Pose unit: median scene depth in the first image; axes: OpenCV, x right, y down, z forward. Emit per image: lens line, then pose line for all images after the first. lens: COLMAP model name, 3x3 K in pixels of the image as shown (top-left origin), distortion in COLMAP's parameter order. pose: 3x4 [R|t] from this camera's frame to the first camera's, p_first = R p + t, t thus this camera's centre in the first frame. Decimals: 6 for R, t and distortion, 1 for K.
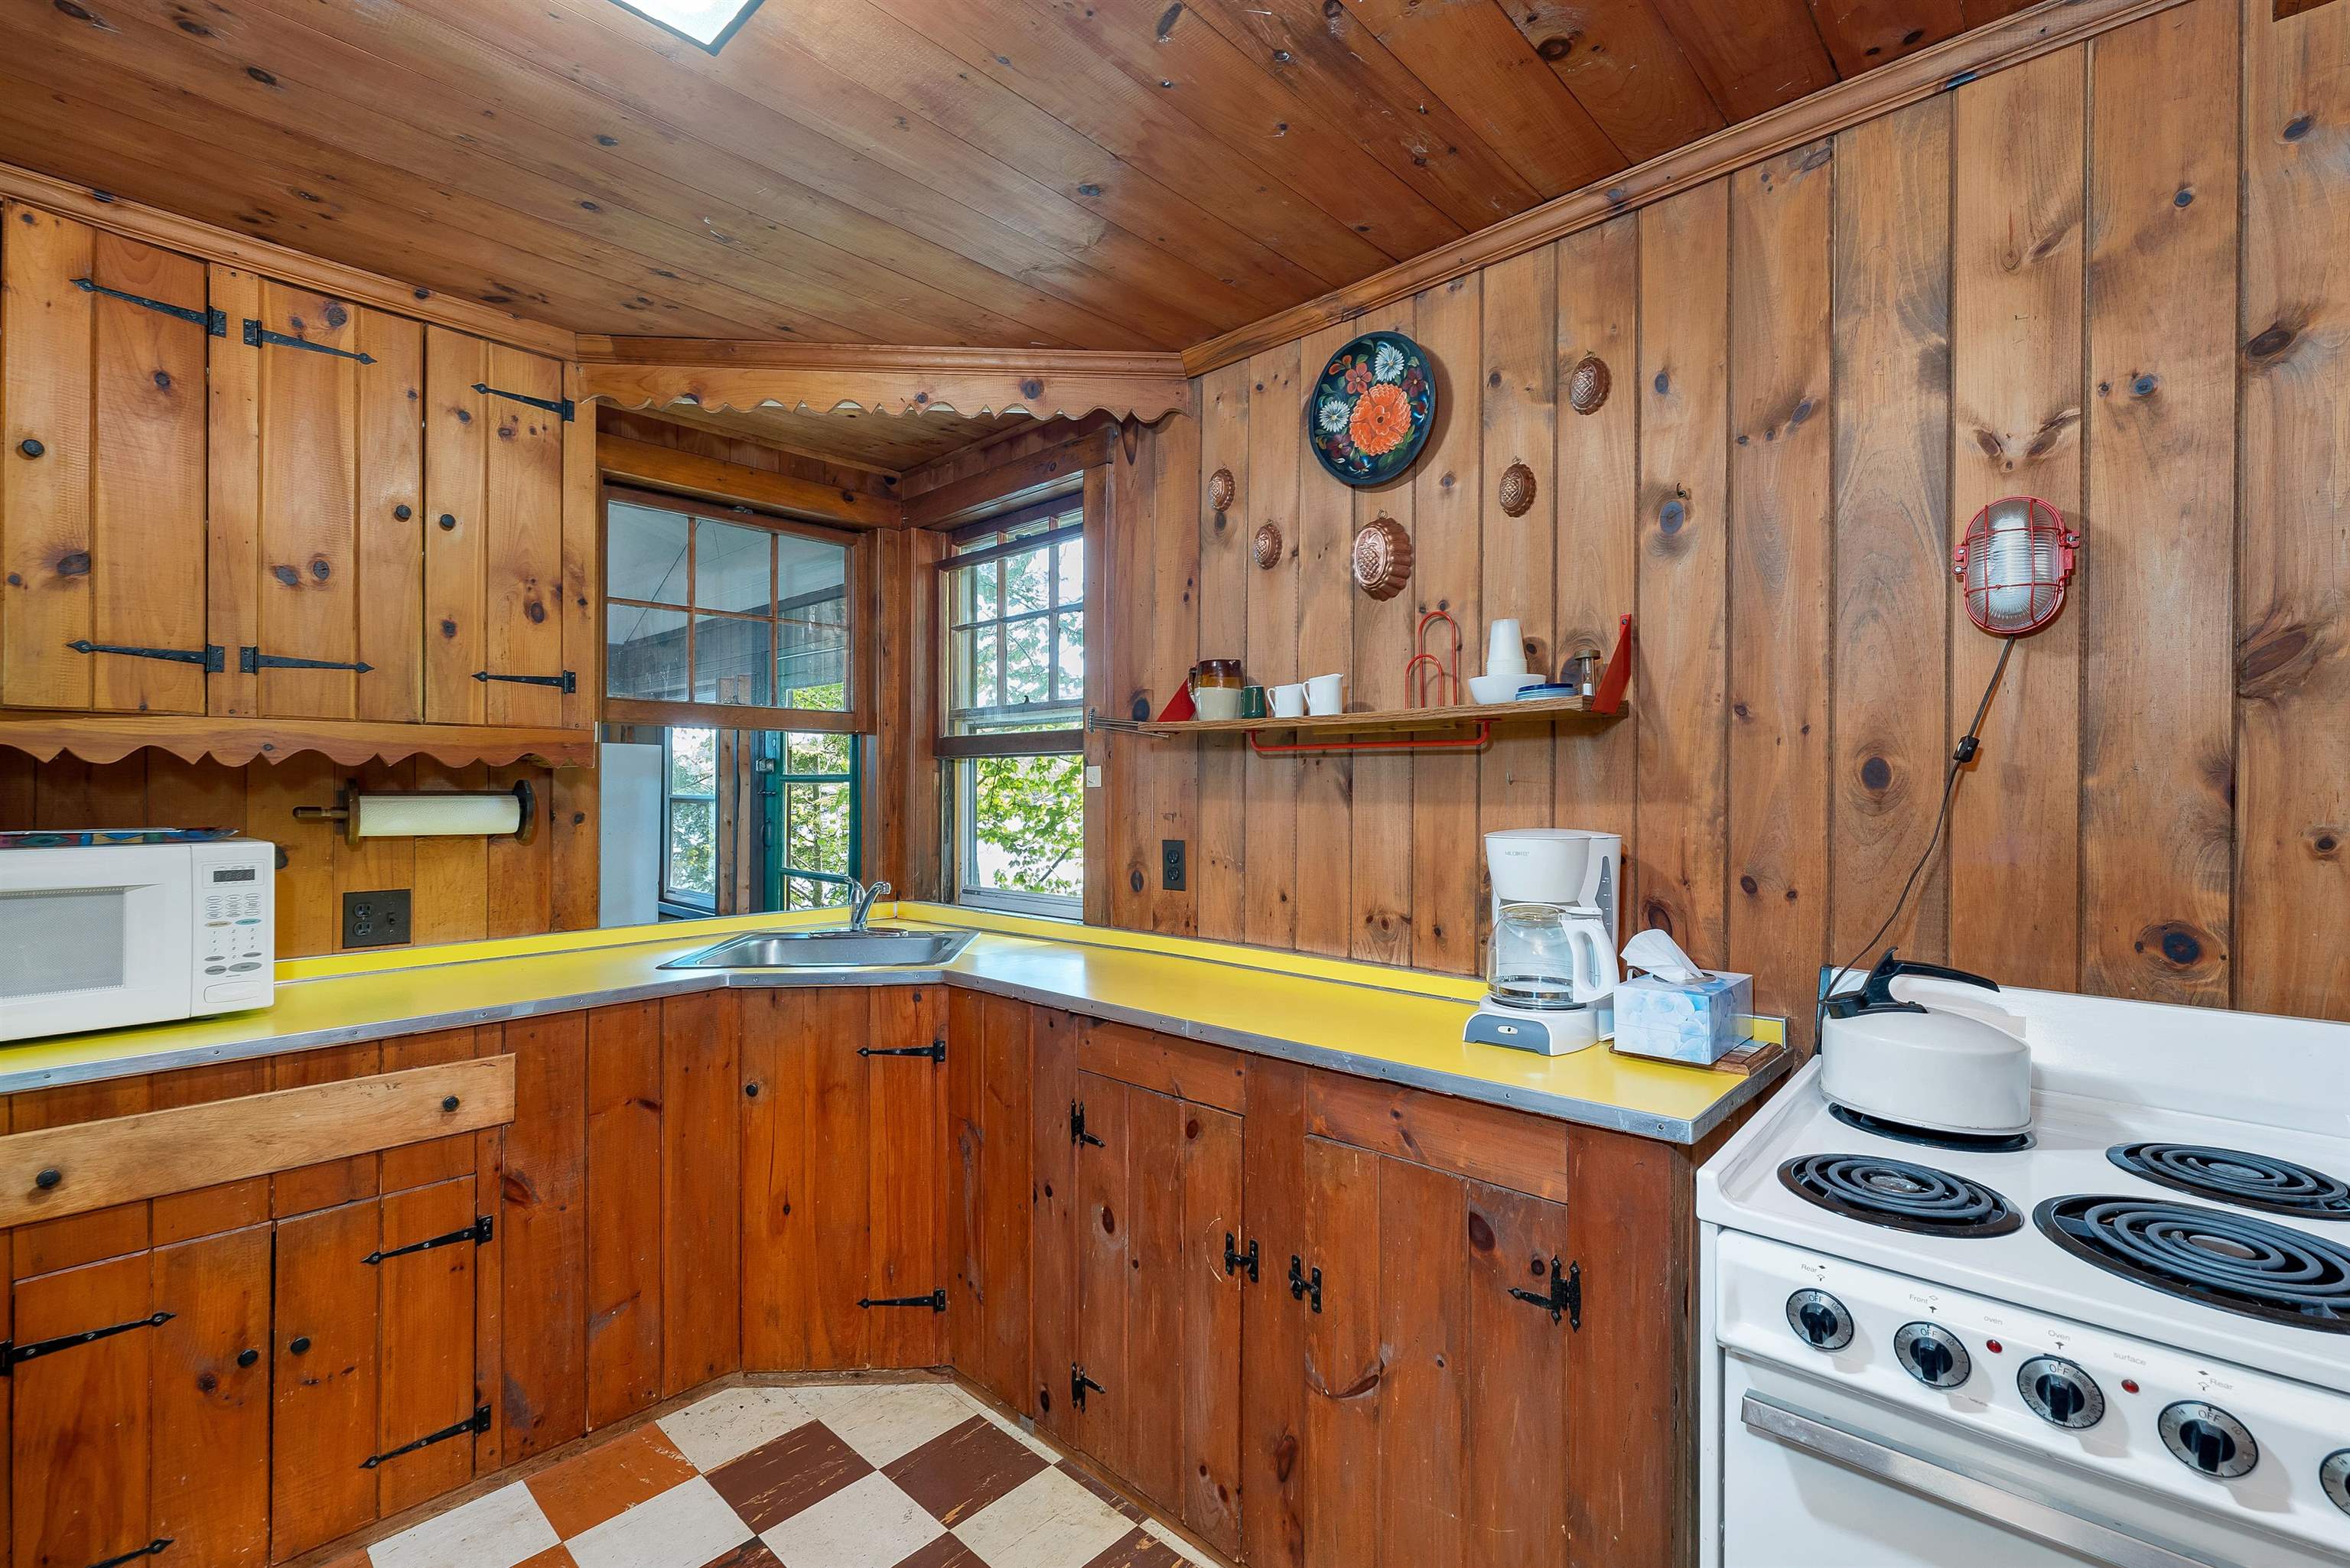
lens RADIAL K [[1009.8, 0, 1164.8], [0, 1009.8, 780.2], [0, 0, 1]] dist [0.004273, 0.000693]
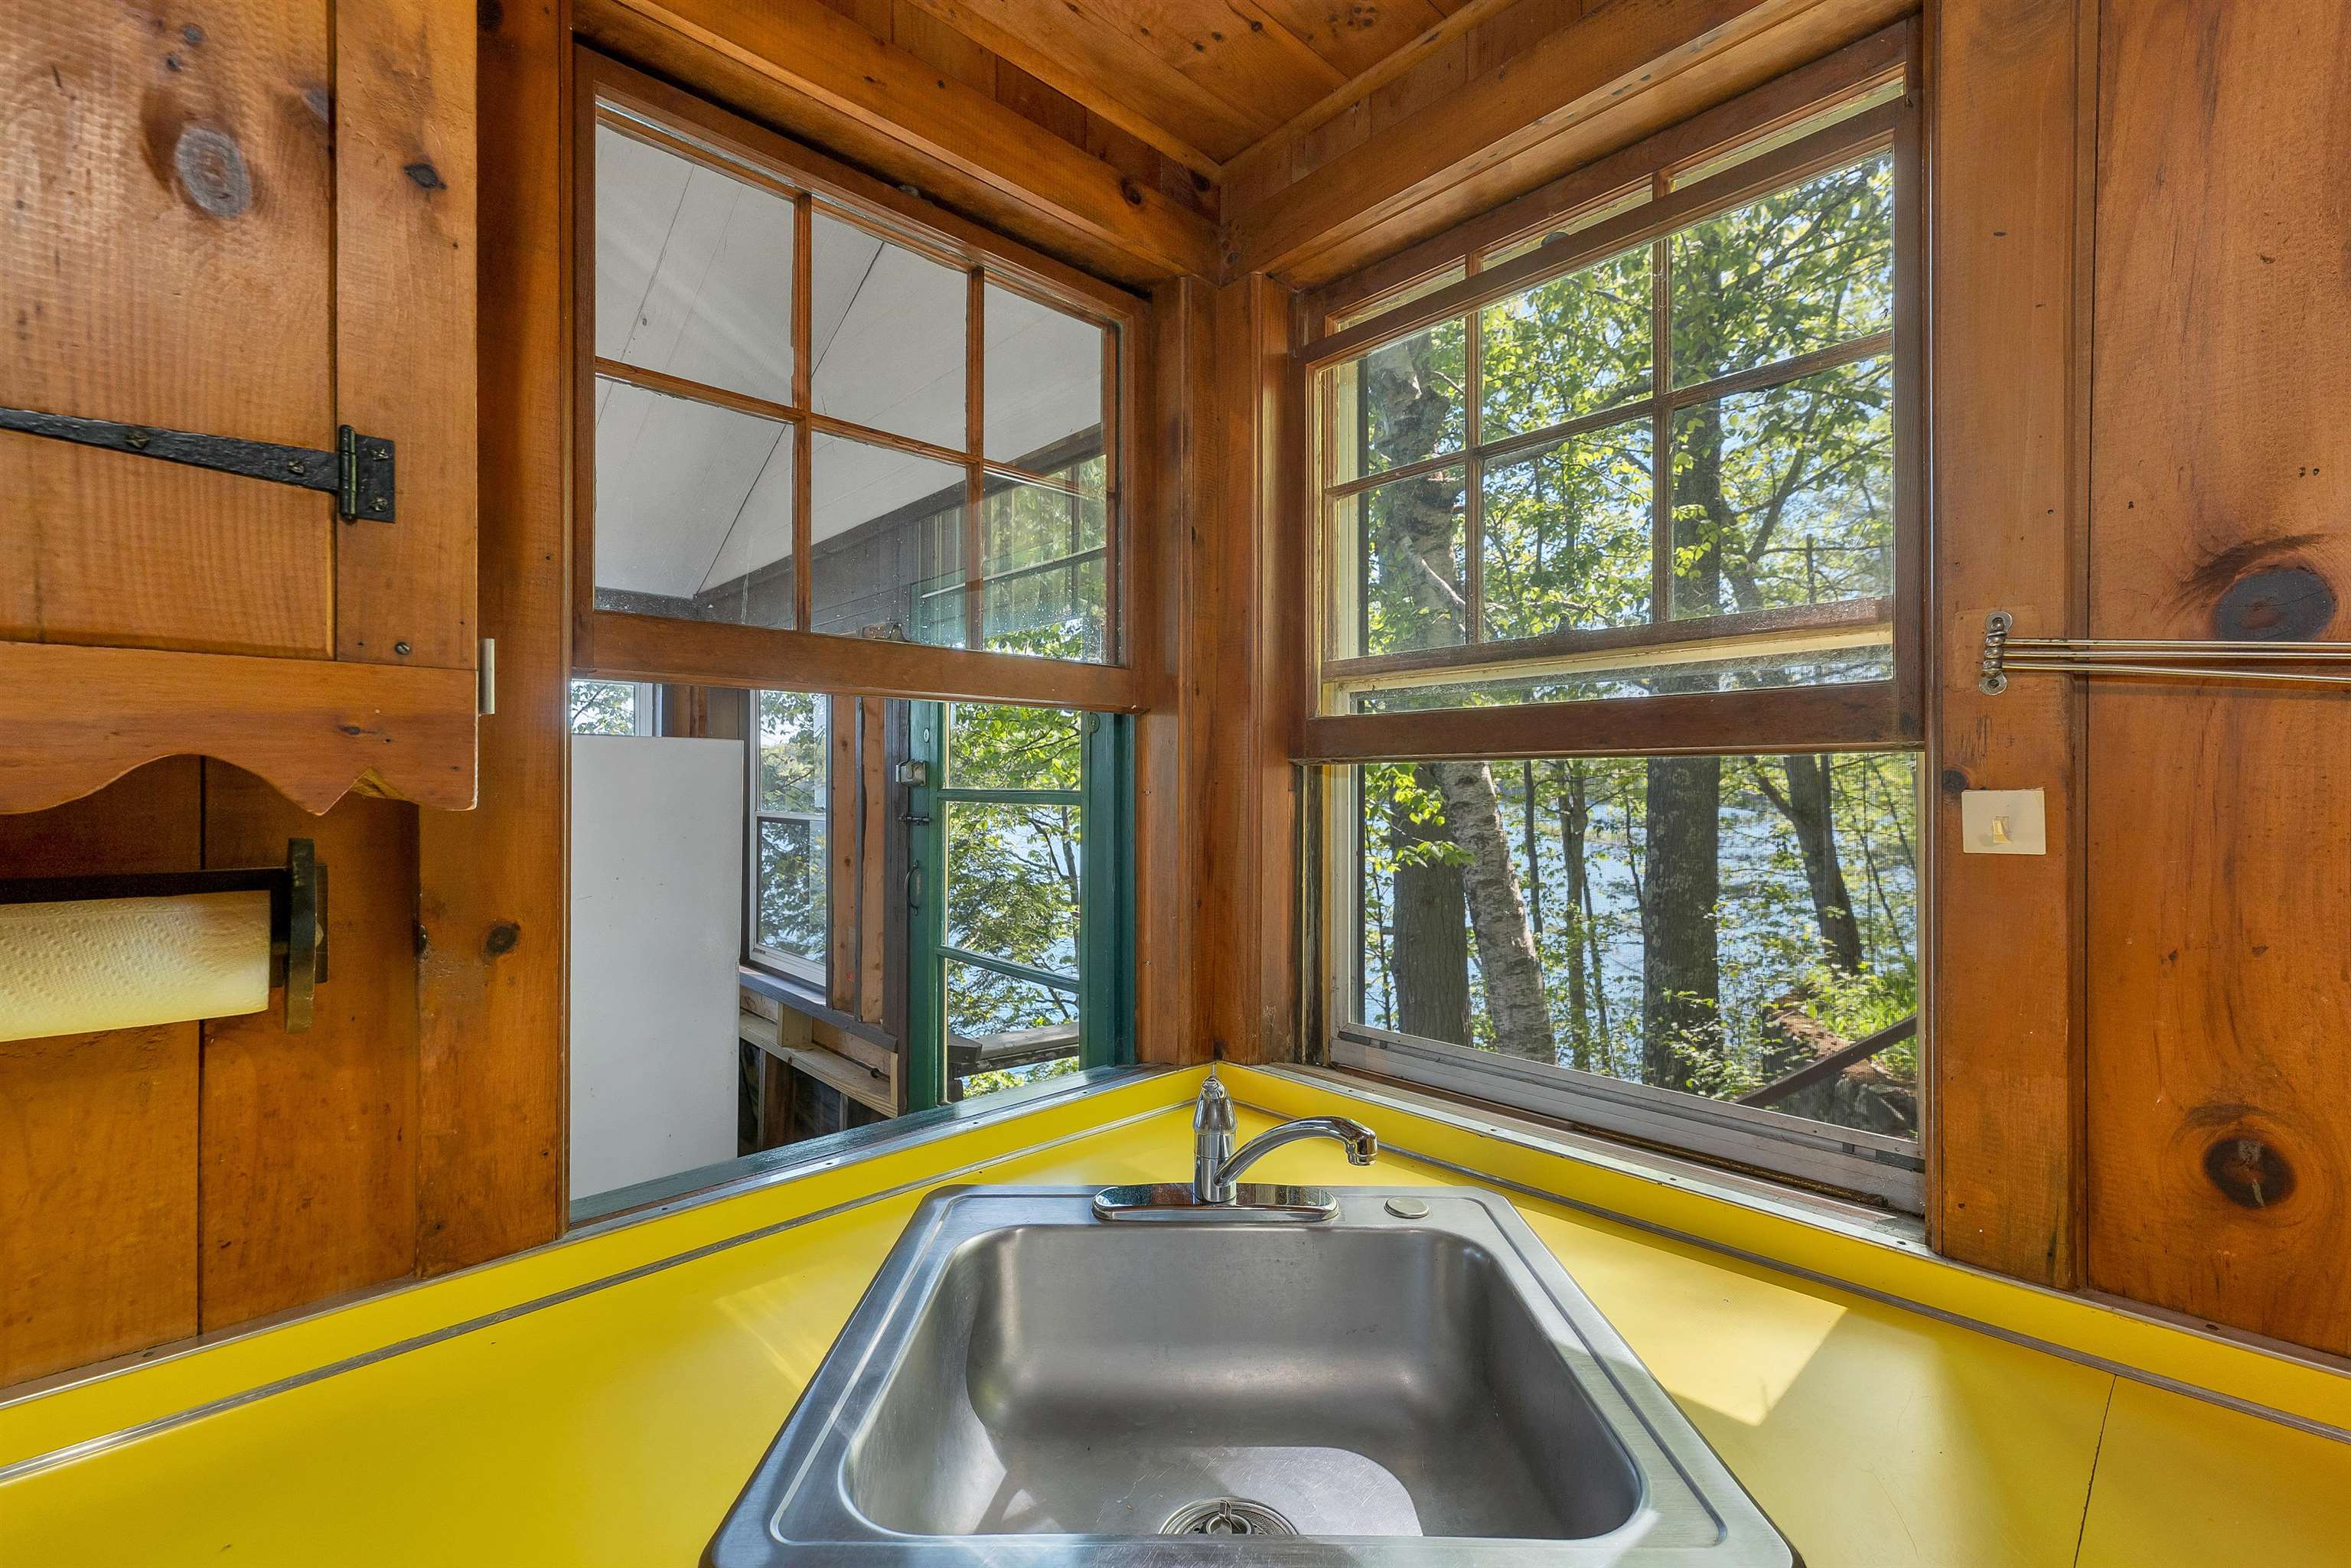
lens RADIAL K [[992.2, 0, 1180.2], [0, 992.2, 782.1], [0, 0, 1]] dist [0.002249, -0.000584]
pose [[0.998516, -0.001607, -0.054432, -0.256140], [0.001933, 0.999980, 0.005941, -0.015426], [0.054421, -0.006037, 0.998500, 0.528024]]
